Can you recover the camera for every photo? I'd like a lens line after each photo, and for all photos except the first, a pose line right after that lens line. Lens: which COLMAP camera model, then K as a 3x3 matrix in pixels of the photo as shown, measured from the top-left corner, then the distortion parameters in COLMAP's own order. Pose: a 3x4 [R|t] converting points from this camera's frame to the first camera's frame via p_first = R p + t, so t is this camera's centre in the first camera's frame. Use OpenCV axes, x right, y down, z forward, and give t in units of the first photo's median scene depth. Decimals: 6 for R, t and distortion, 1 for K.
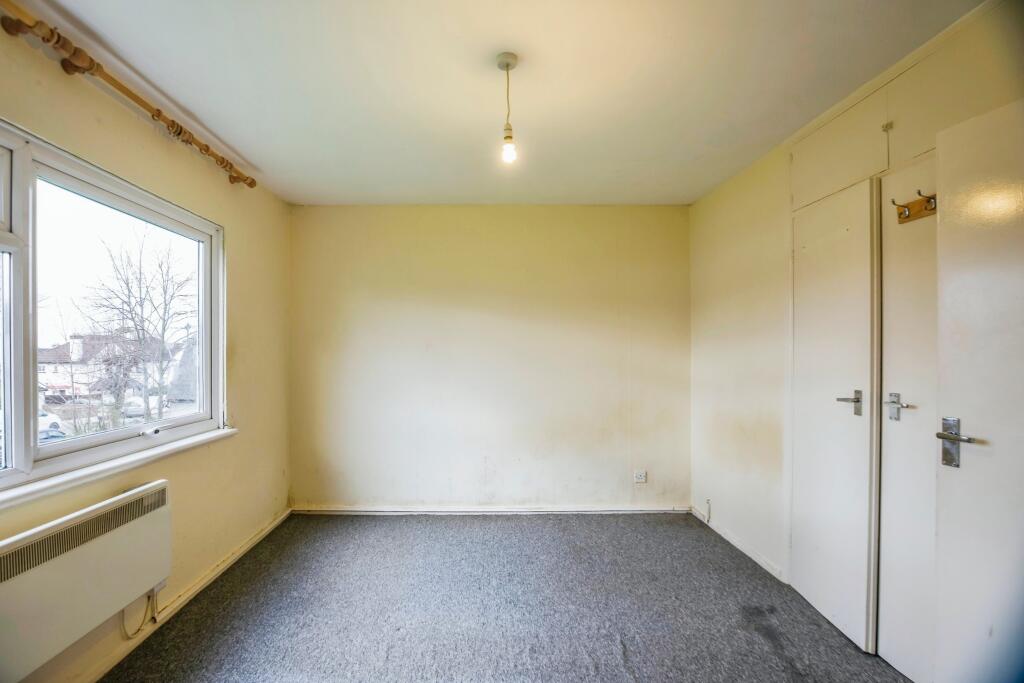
lens RADIAL K [[471.7, 0, 514.6], [0, 471.7, 309.1], [0, 0, 1]] dist [-0.059386, 0.017670]
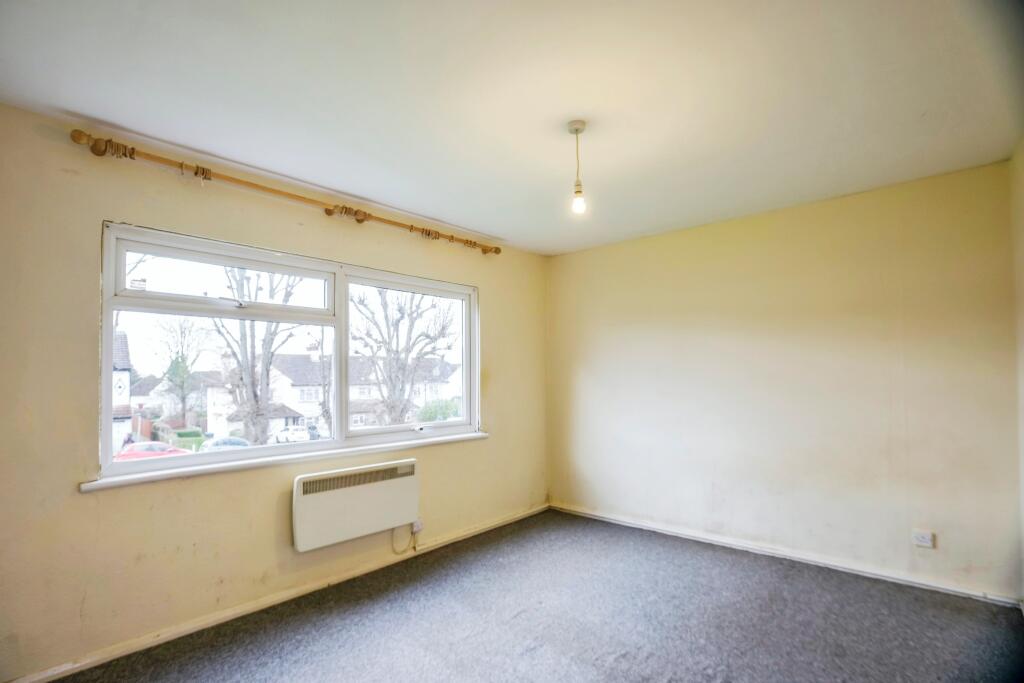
lens RADIAL K [[471.7, 0, 514.6], [0, 471.7, 309.1], [0, 0, 1]] dist [-0.059386, 0.017670]
pose [[0.737026, -0.097357, -0.668815, 0.428296], [0.067735, 0.995229, -0.070228, -0.004123], [0.672461, 0.006458, 0.740104, 0.020245]]
